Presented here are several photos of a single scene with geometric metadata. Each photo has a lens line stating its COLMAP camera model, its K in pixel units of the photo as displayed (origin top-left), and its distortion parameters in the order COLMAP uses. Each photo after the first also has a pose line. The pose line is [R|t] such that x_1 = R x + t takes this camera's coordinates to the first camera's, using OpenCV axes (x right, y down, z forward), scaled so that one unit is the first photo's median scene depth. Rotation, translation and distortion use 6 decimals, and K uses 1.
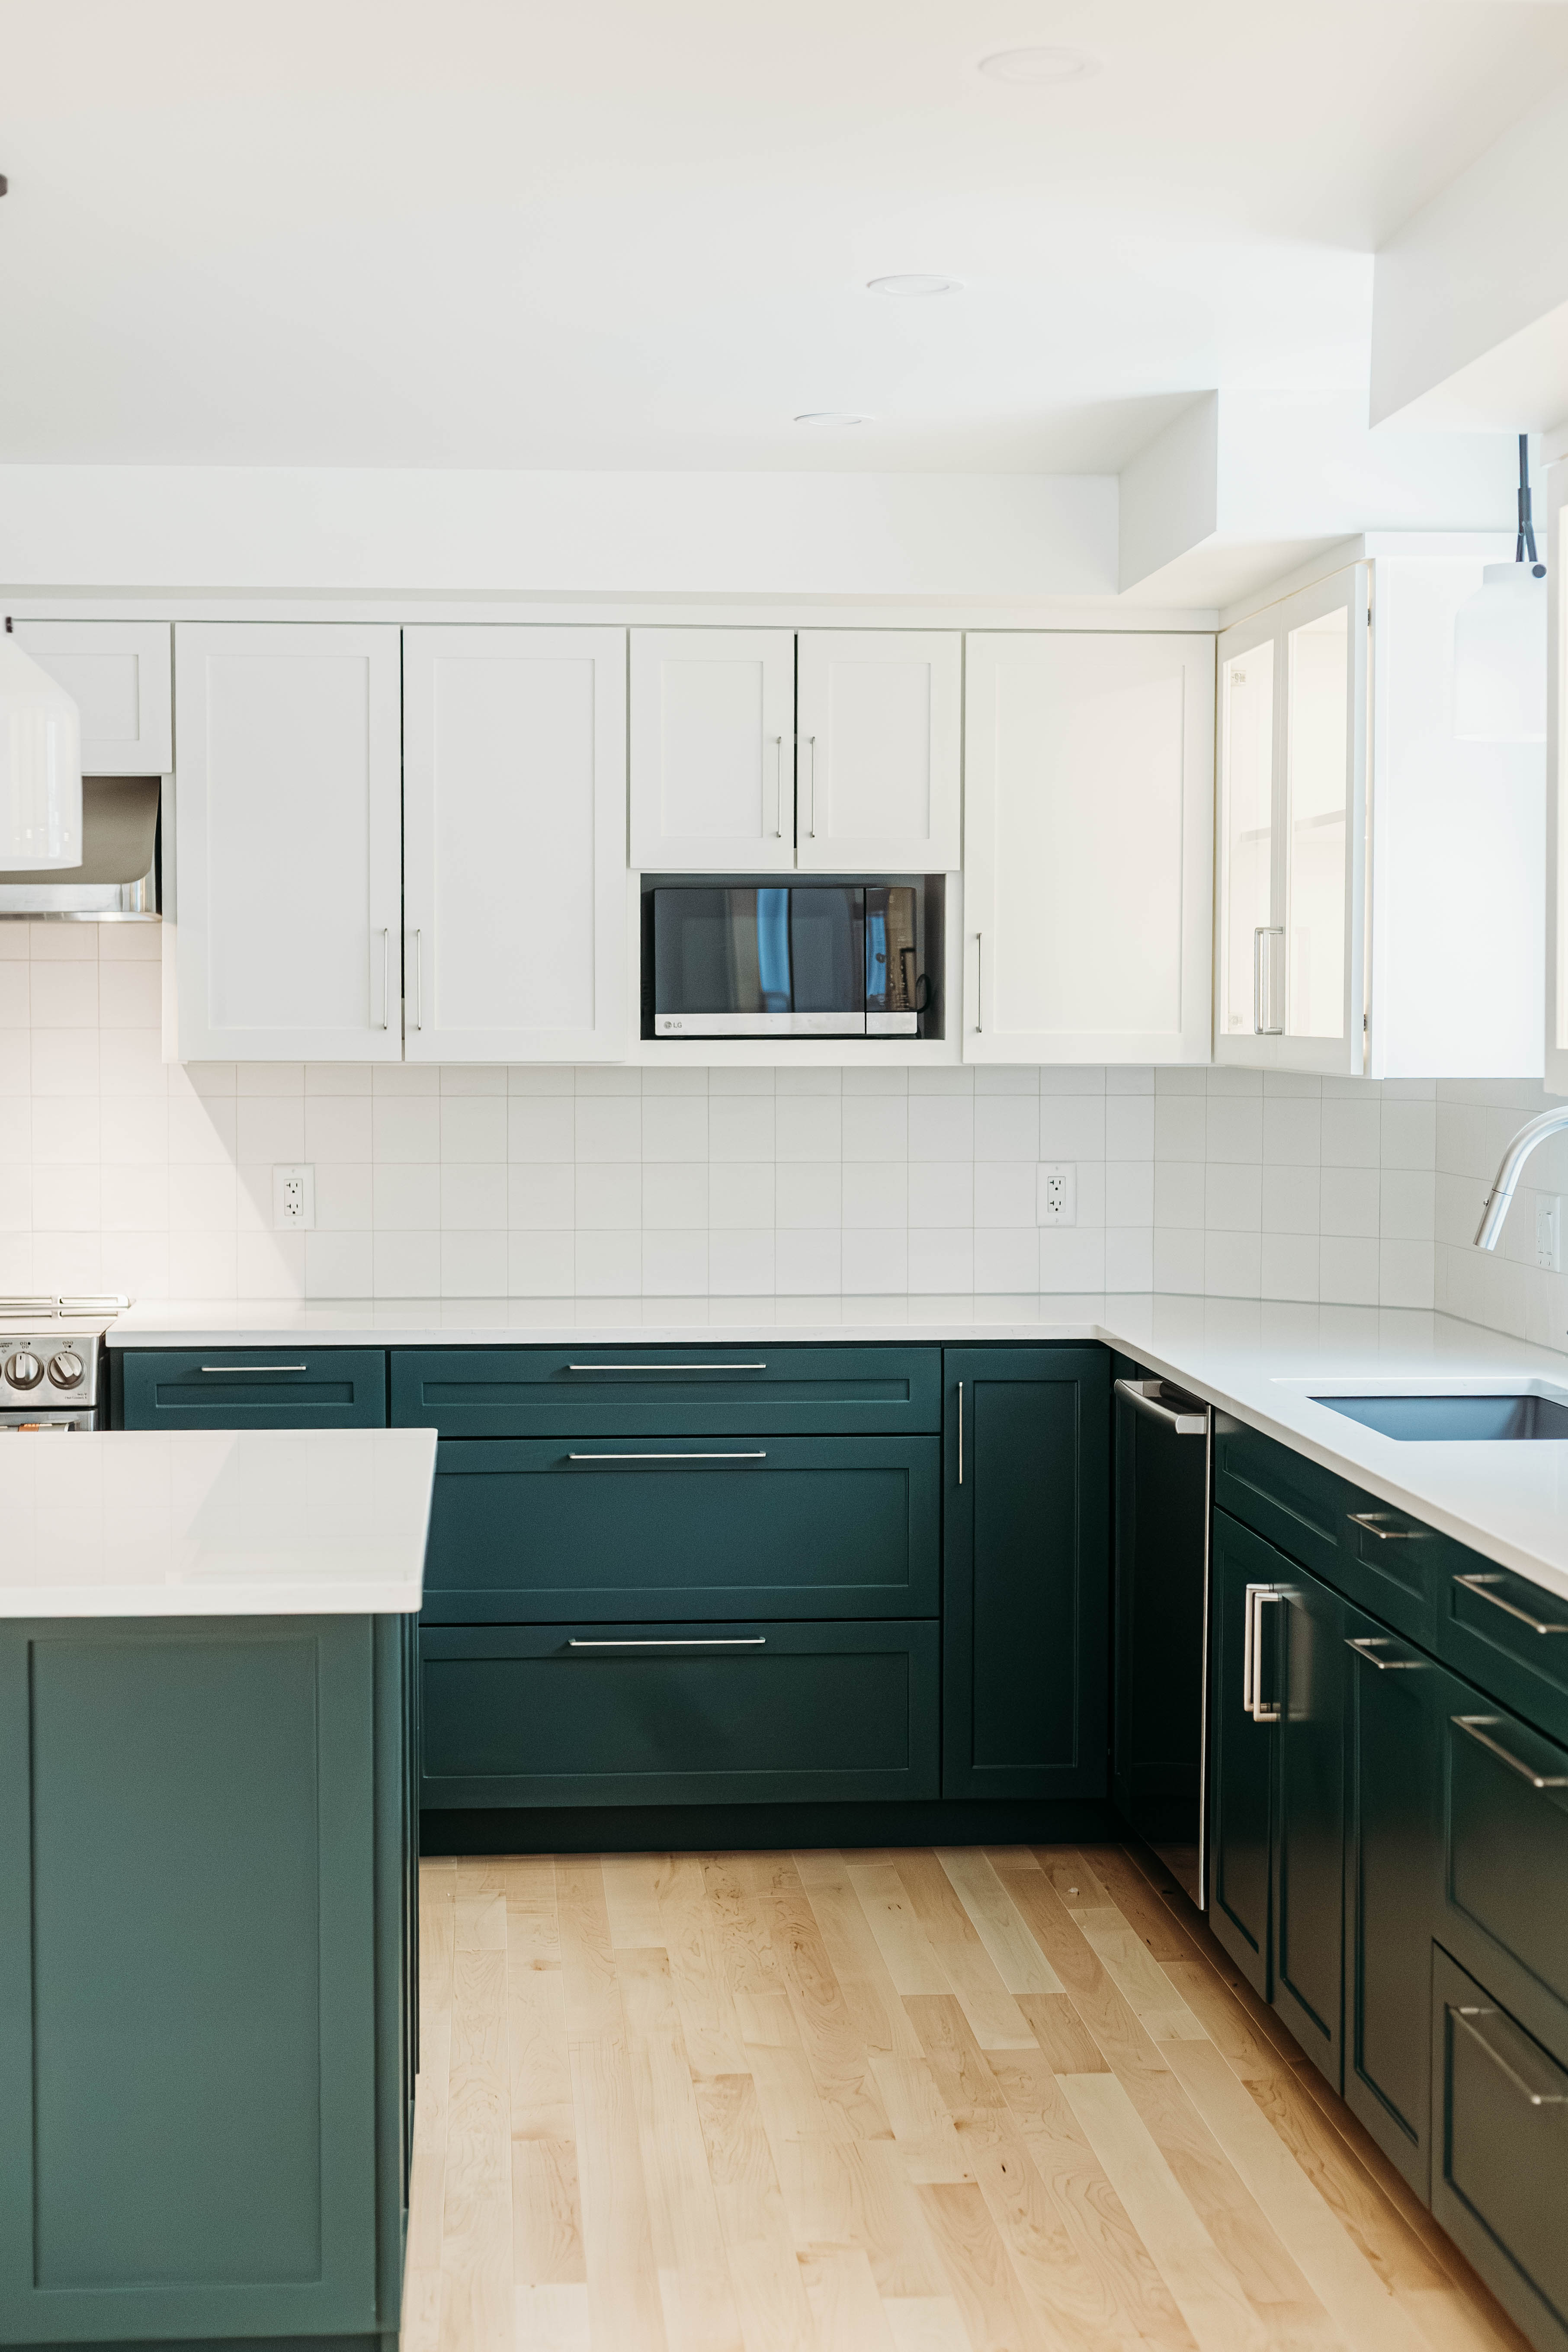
lens RADIAL K [[3739.8, 0, 784.0], [0, 3739.8, 1176.0], [0, 0, 1]] dist [0.018094, -0.022191]
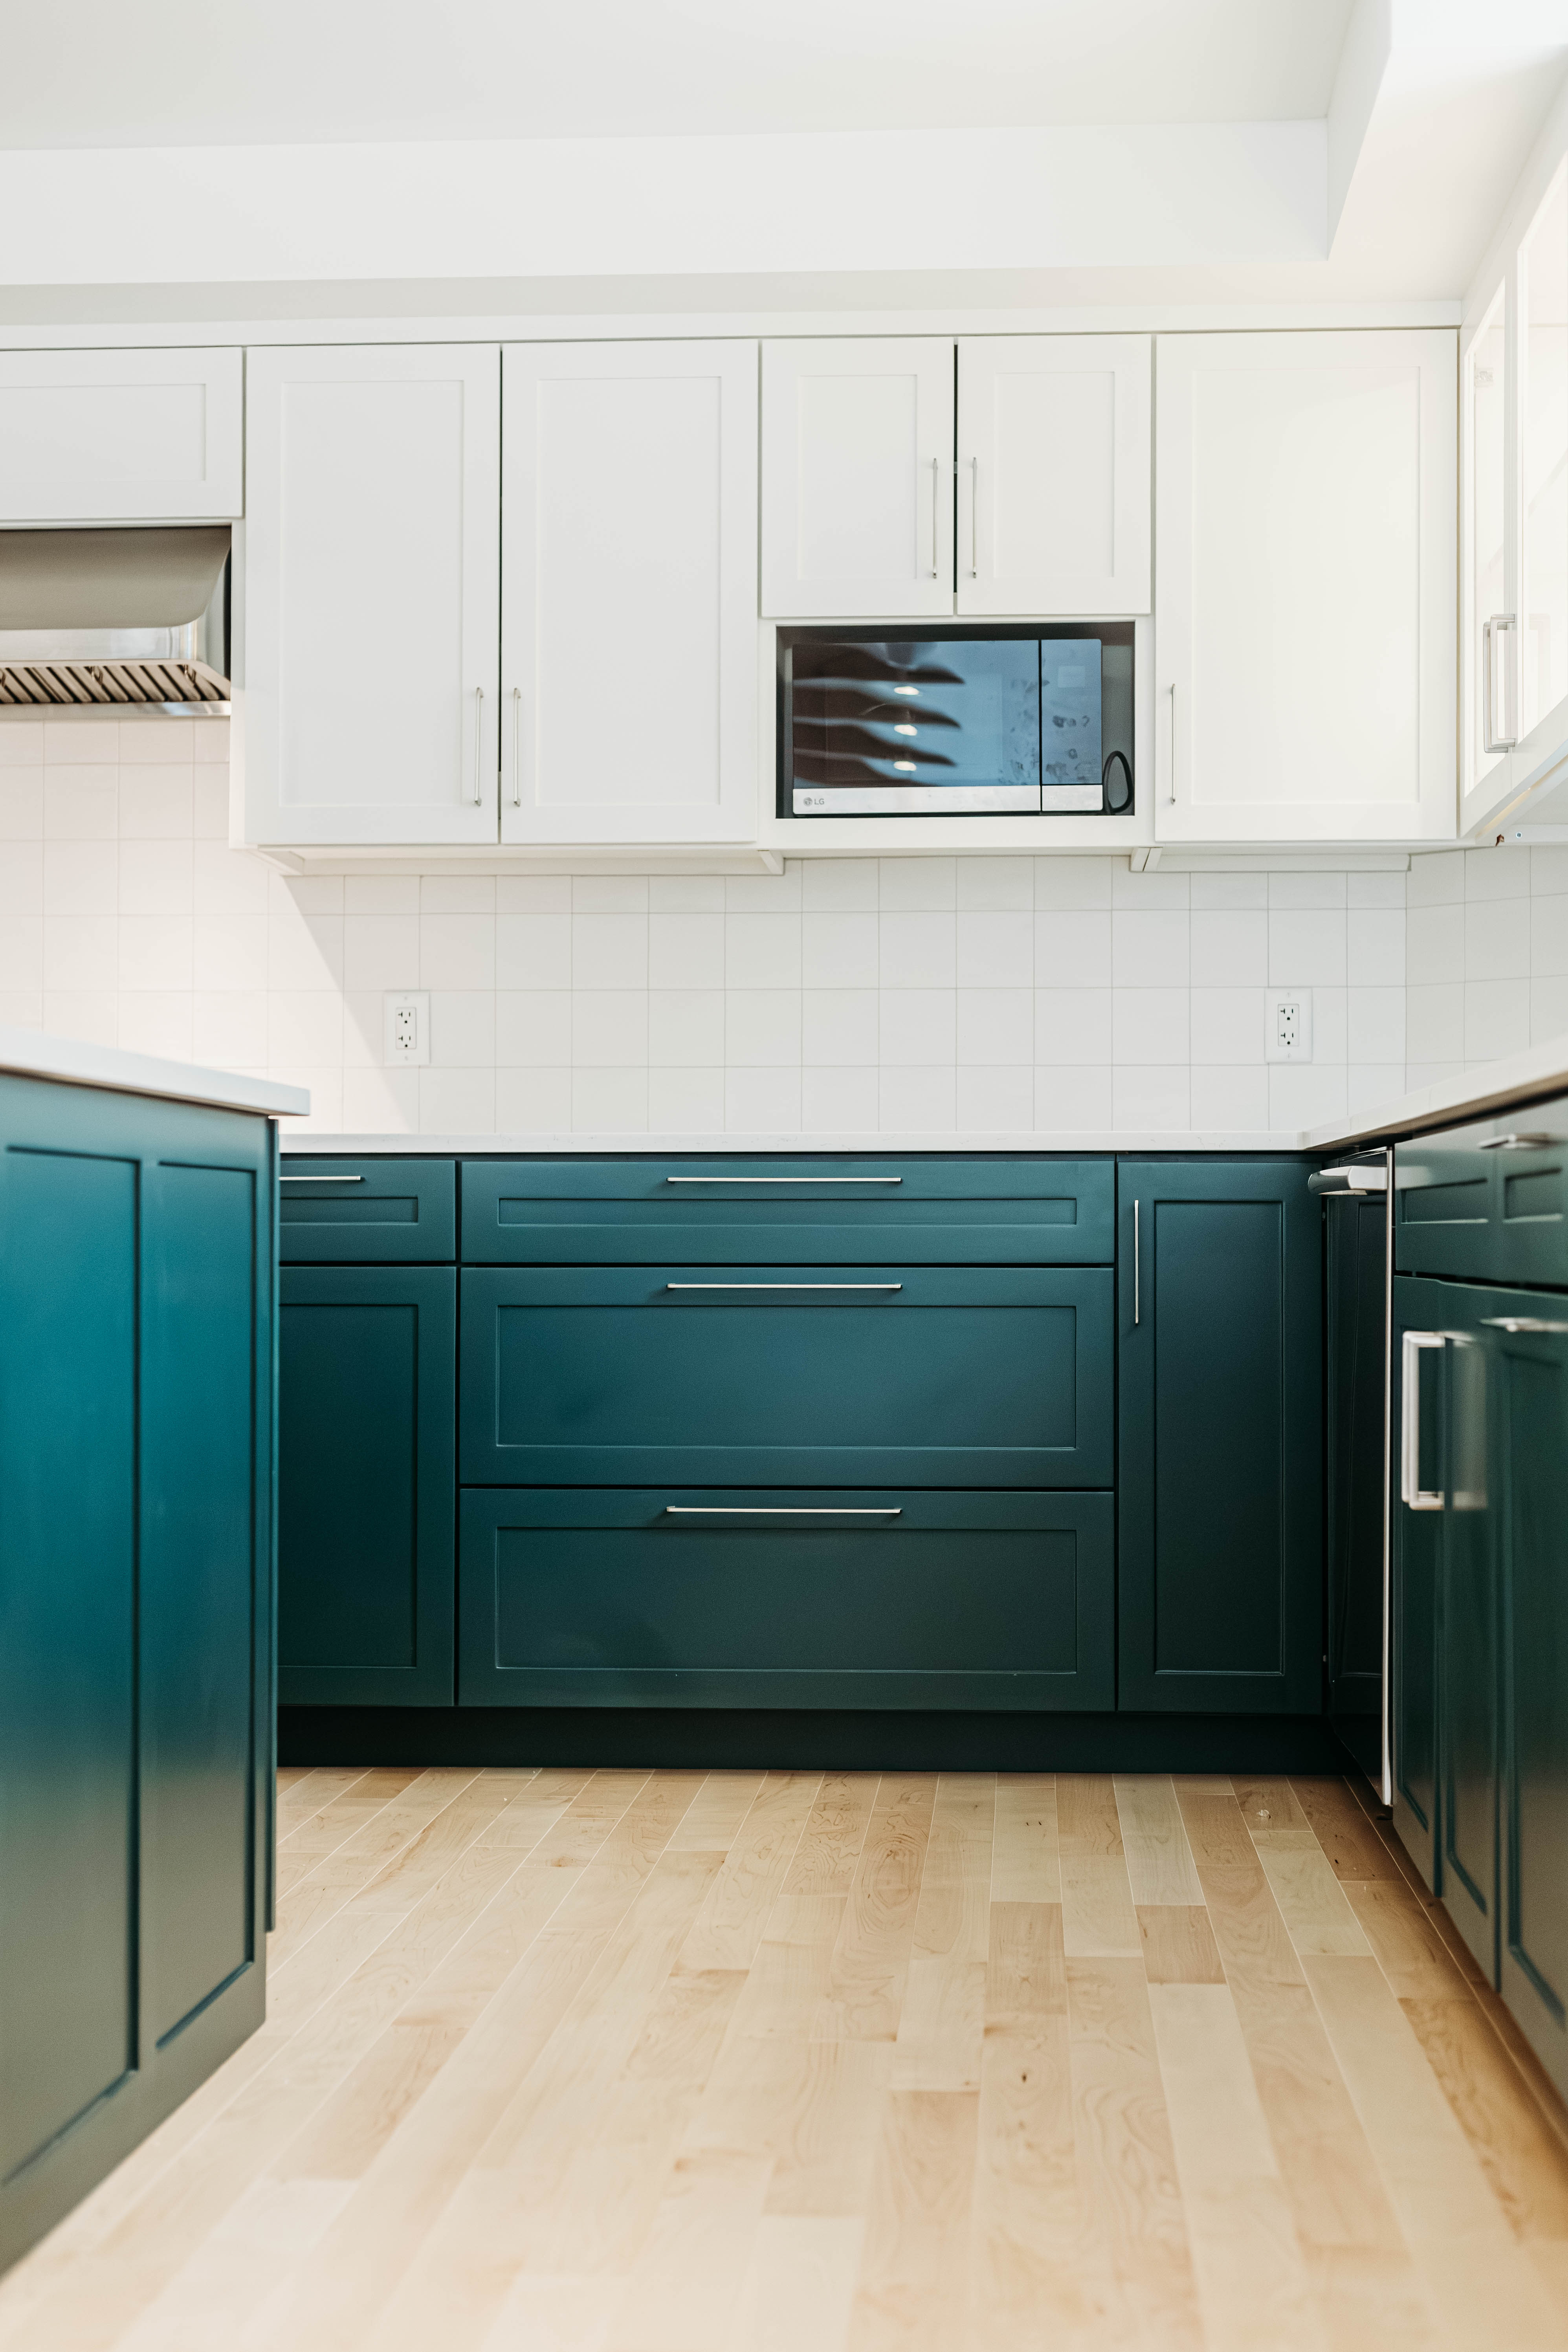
lens RADIAL K [[3410.9, 0, 784.8], [0, 3410.9, 1161.2], [0, 0, 1]] dist [0.019935, -0.003640]
pose [[0.988840, -0.003179, -0.148946, 0.082326], [-0.007118, 0.997622, -0.068549, 0.098368], [0.148810, 0.068844, 0.986467, 0.241447]]
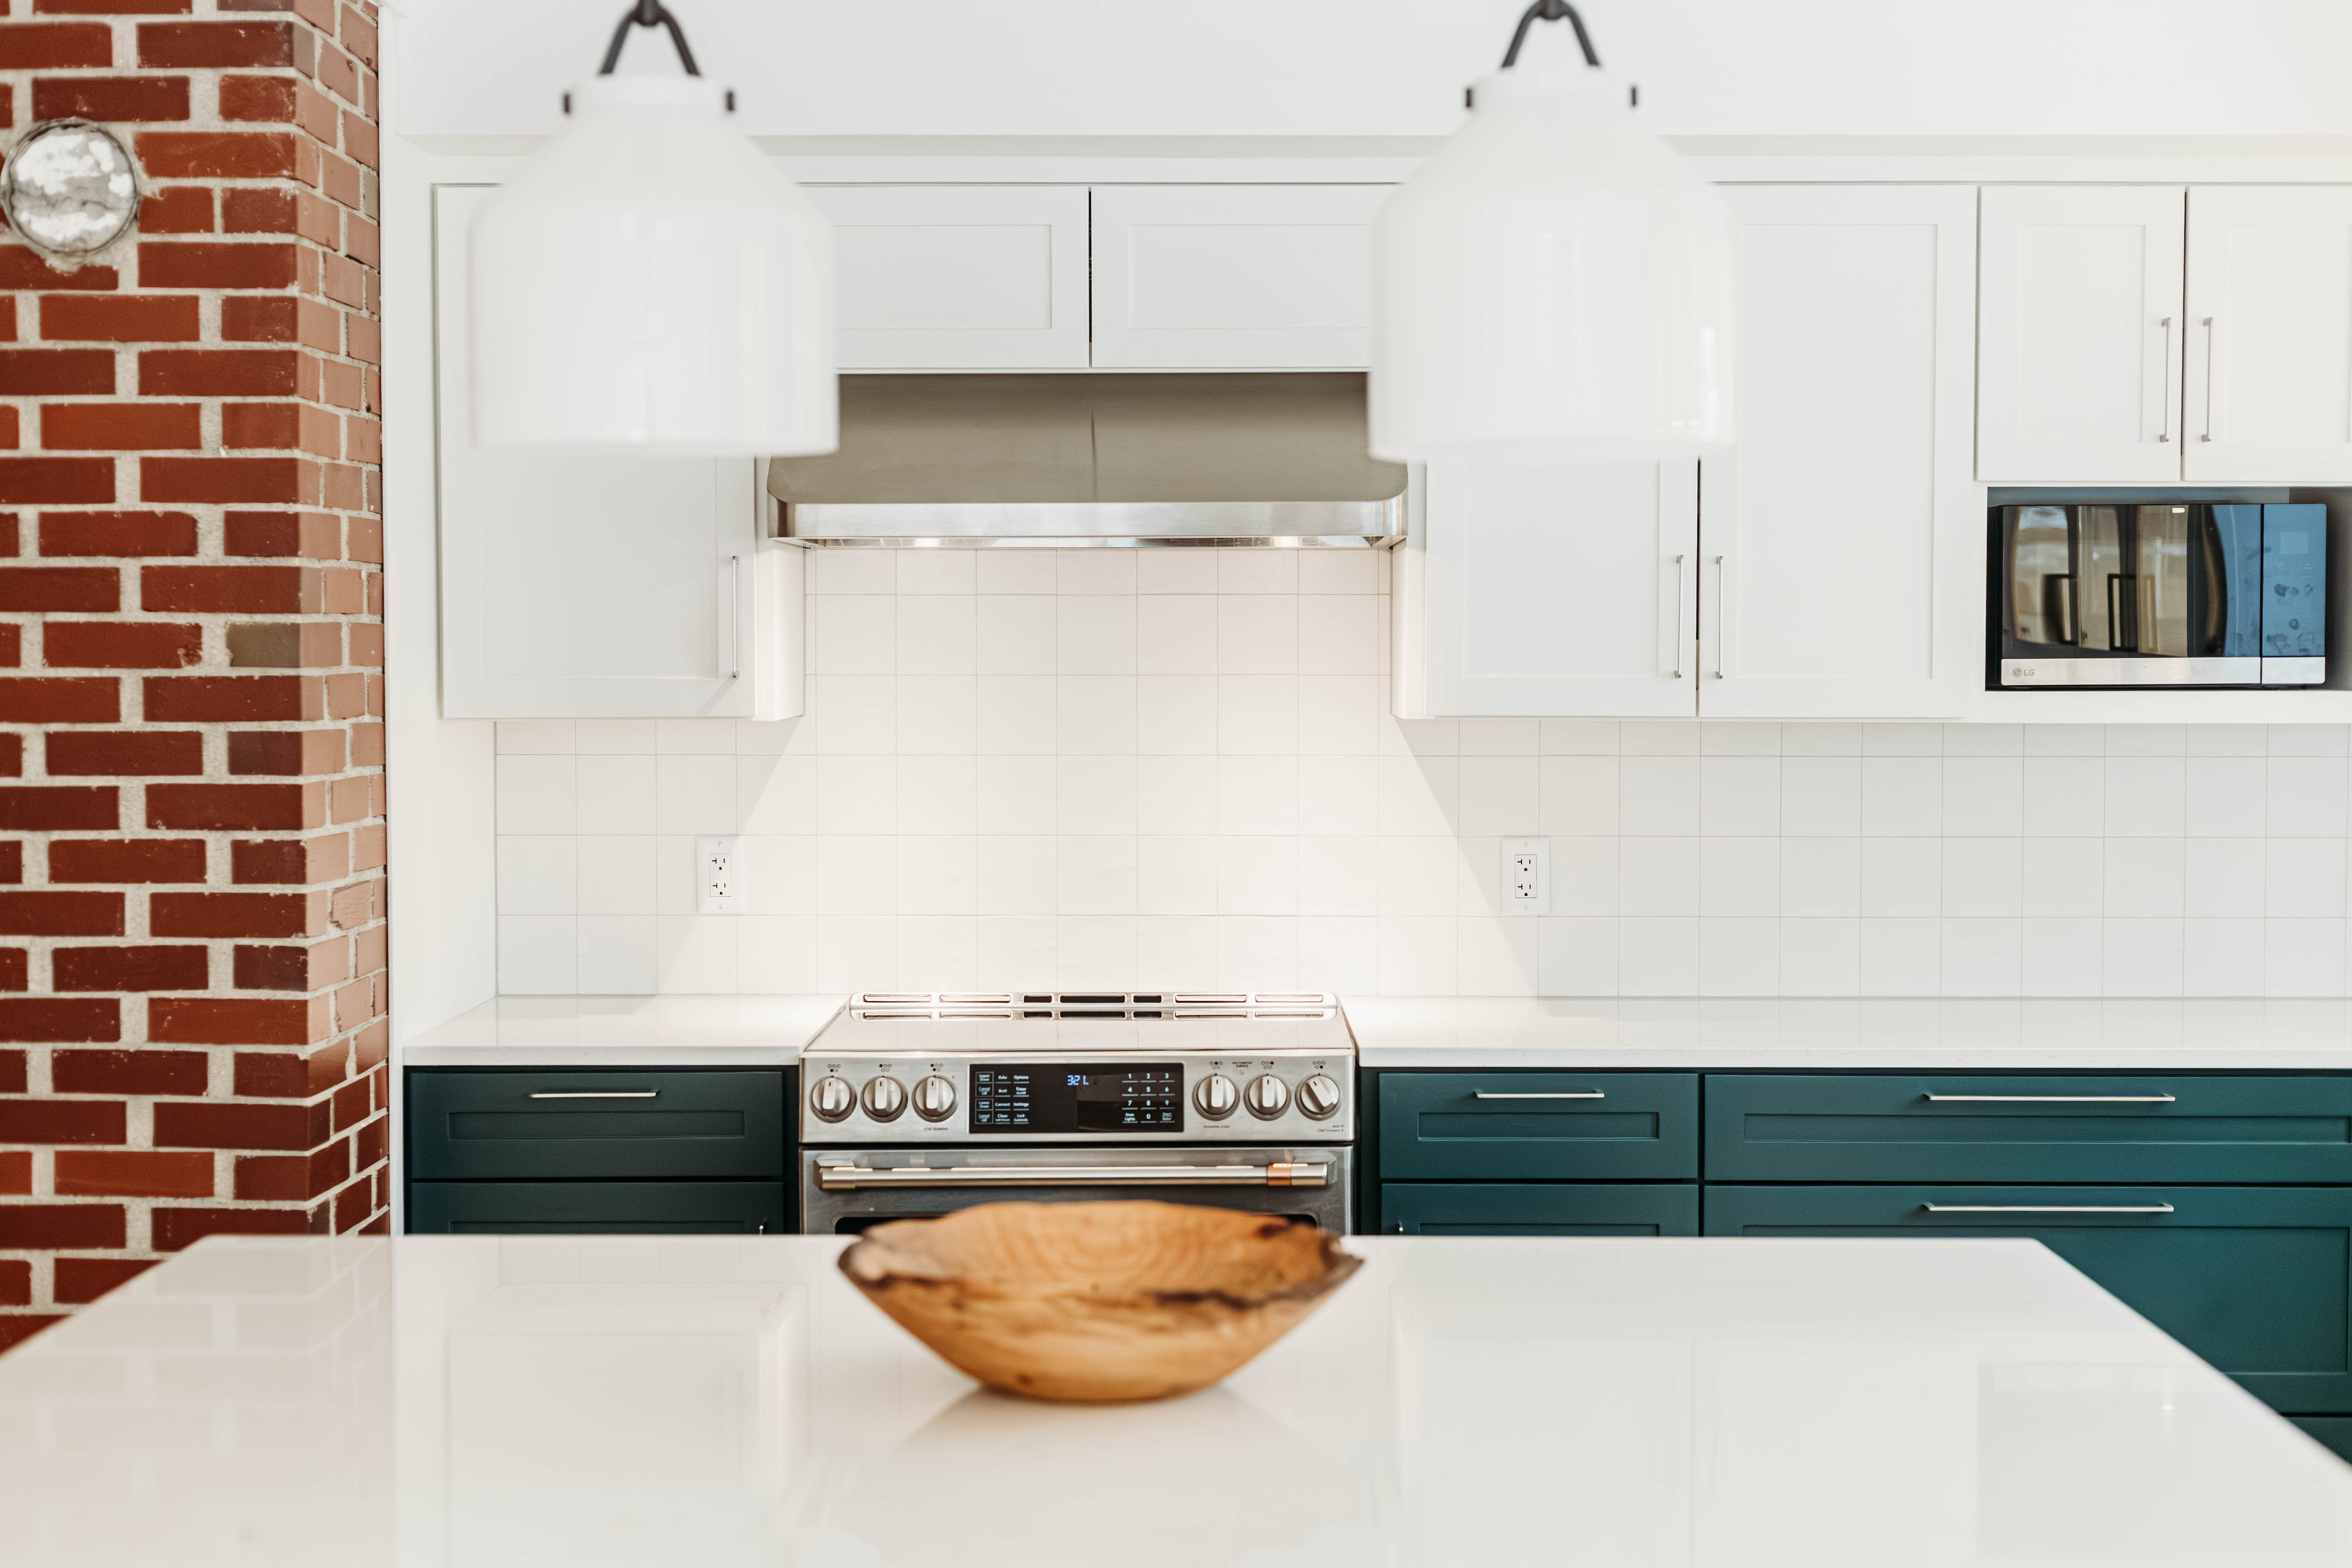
lens RADIAL K [[3437.9, 0, 1176.0], [0, 3437.9, 784.0], [0, 0, 1]] dist [0.023104, -0.087274]
pose [[0.995772, 0.004442, -0.091755, -0.149426], [-0.004601, 0.999988, -0.001524, -0.014442], [0.091747, 0.001939, 0.995780, 0.242262]]
